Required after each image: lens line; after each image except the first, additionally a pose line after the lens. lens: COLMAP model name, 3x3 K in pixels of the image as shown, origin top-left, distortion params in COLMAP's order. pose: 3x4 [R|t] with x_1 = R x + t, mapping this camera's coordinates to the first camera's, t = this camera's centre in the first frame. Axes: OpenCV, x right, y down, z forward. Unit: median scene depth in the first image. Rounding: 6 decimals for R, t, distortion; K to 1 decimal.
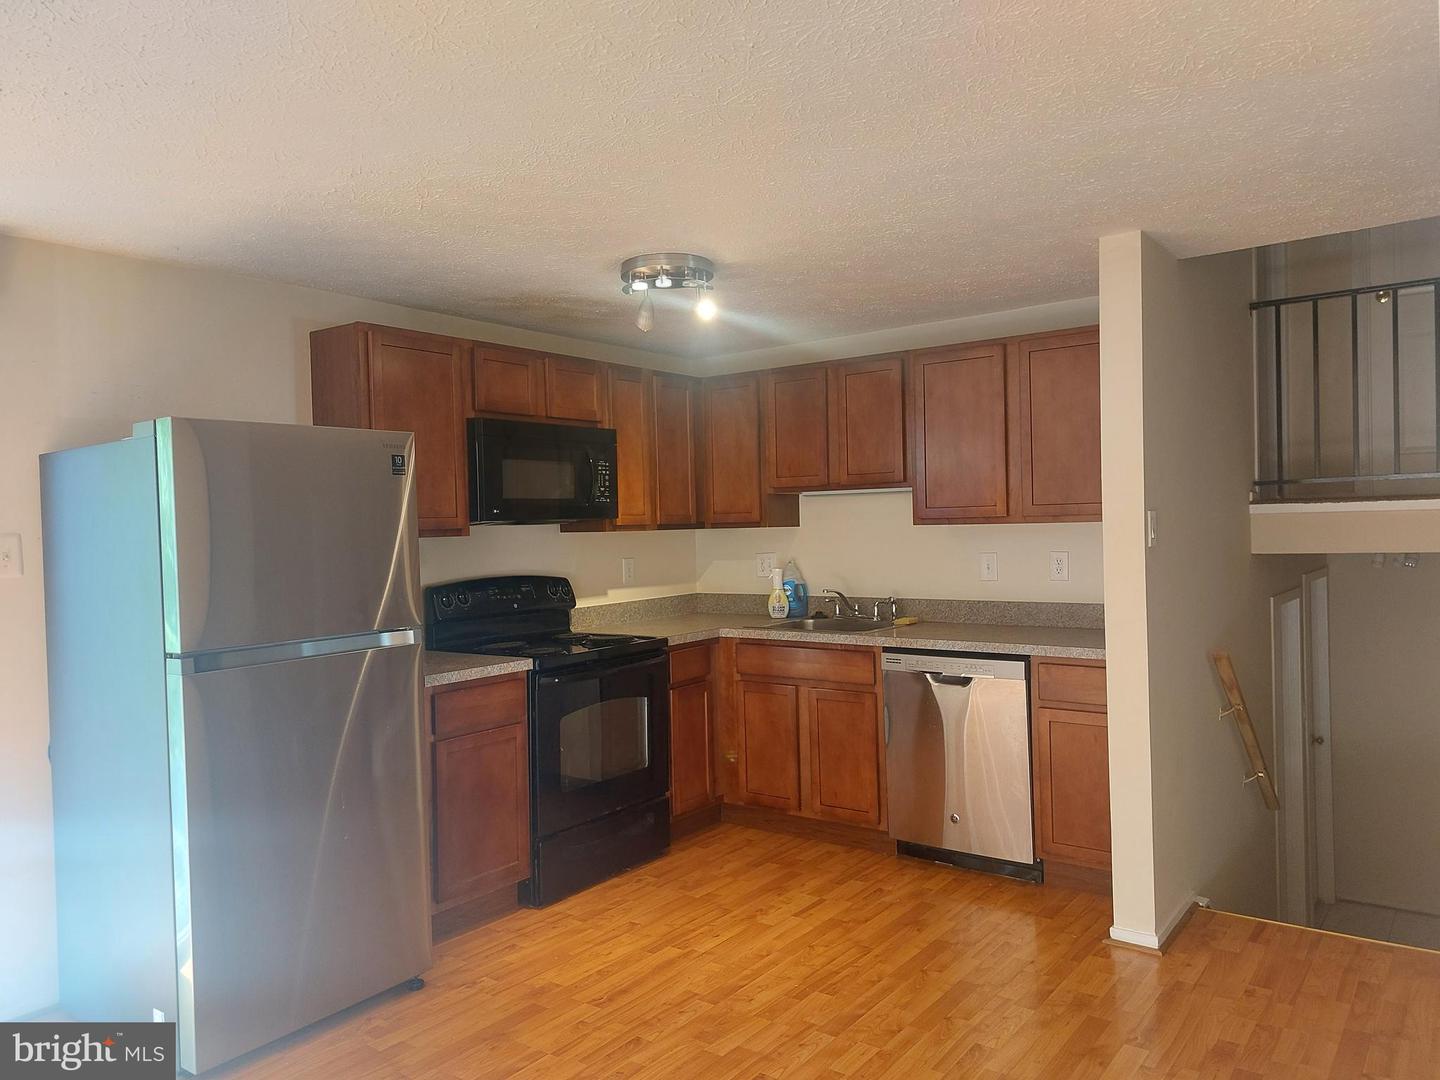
lens RADIAL K [[1045.1, 0, 717.6], [0, 1045.1, 536.4], [0, 0, 1]] dist [0.071957, -0.076881]
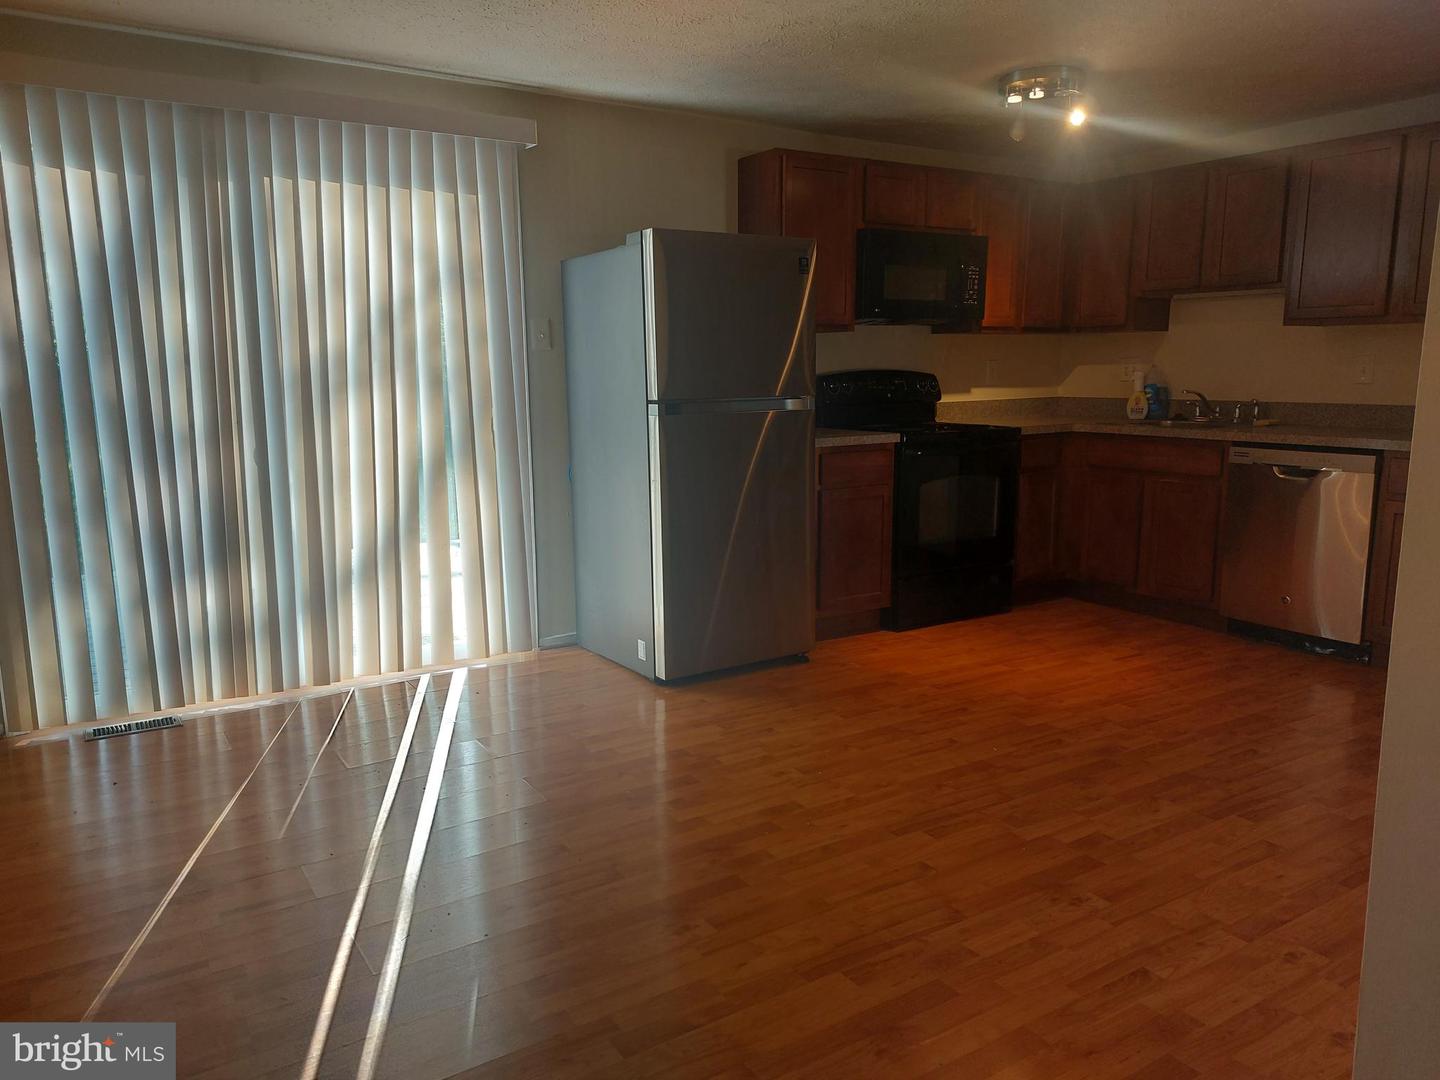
lens RADIAL K [[1045.1, 0, 717.6], [0, 1045.1, 536.4], [0, 0, 1]] dist [0.071957, -0.076881]
pose [[0.938248, 0.077357, -0.337205, 0.041732], [-0.021013, 0.985624, 0.167640, 0.034796], [0.345326, -0.150202, 0.926385, -0.204989]]
